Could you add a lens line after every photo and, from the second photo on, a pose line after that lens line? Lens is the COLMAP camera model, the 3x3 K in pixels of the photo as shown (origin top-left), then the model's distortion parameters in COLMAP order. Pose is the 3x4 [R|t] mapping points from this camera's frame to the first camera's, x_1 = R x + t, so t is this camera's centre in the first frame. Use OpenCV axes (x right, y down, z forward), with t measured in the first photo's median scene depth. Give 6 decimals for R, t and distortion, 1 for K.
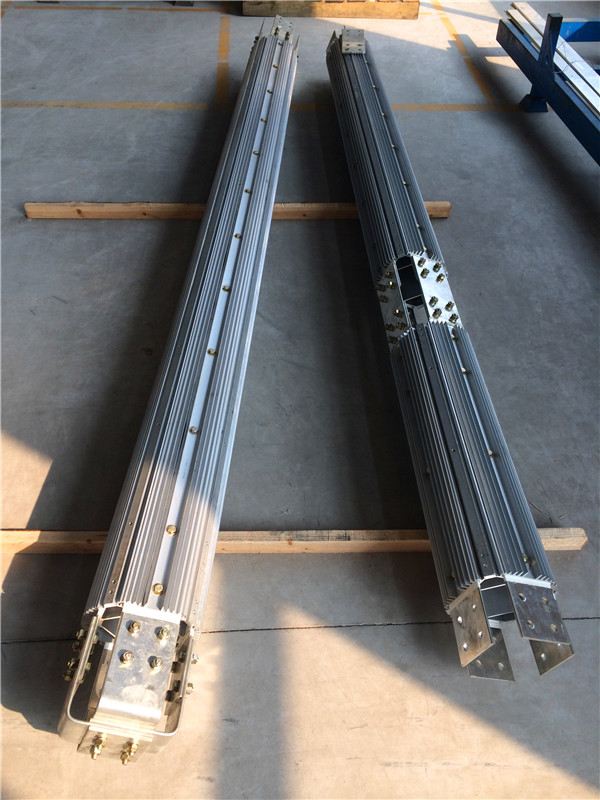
lens RADIAL K [[699.0, 0, 300.0], [0, 699.0, 400.0], [0, 0, 1]] dist [0.095658, -0.156966]
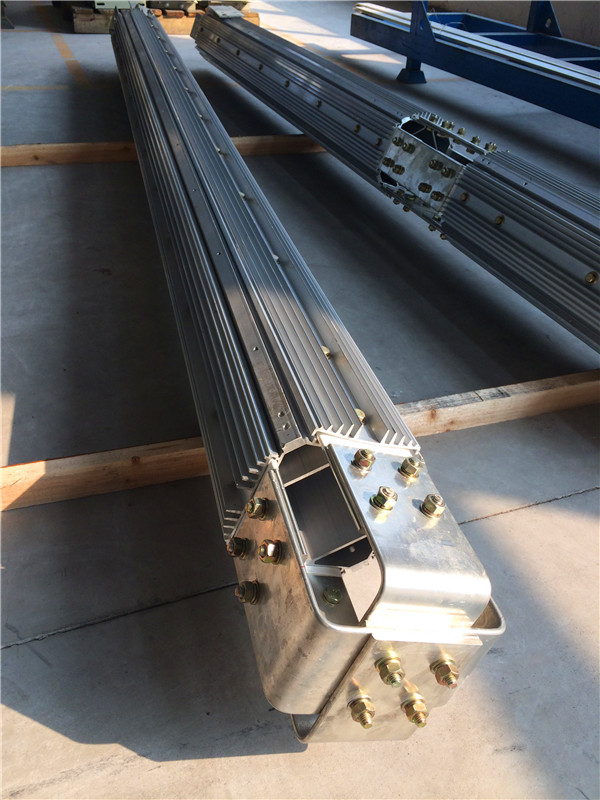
lens RADIAL K [[699.0, 0, 300.0], [0, 699.0, 400.0], [0, 0, 1]] dist [0.095658, -0.156966]
pose [[0.949490, -0.157473, 0.271423, -0.316502], [0.202098, 0.968566, -0.145037, 0.262626], [-0.240052, 0.192565, 0.951469, 0.385410]]
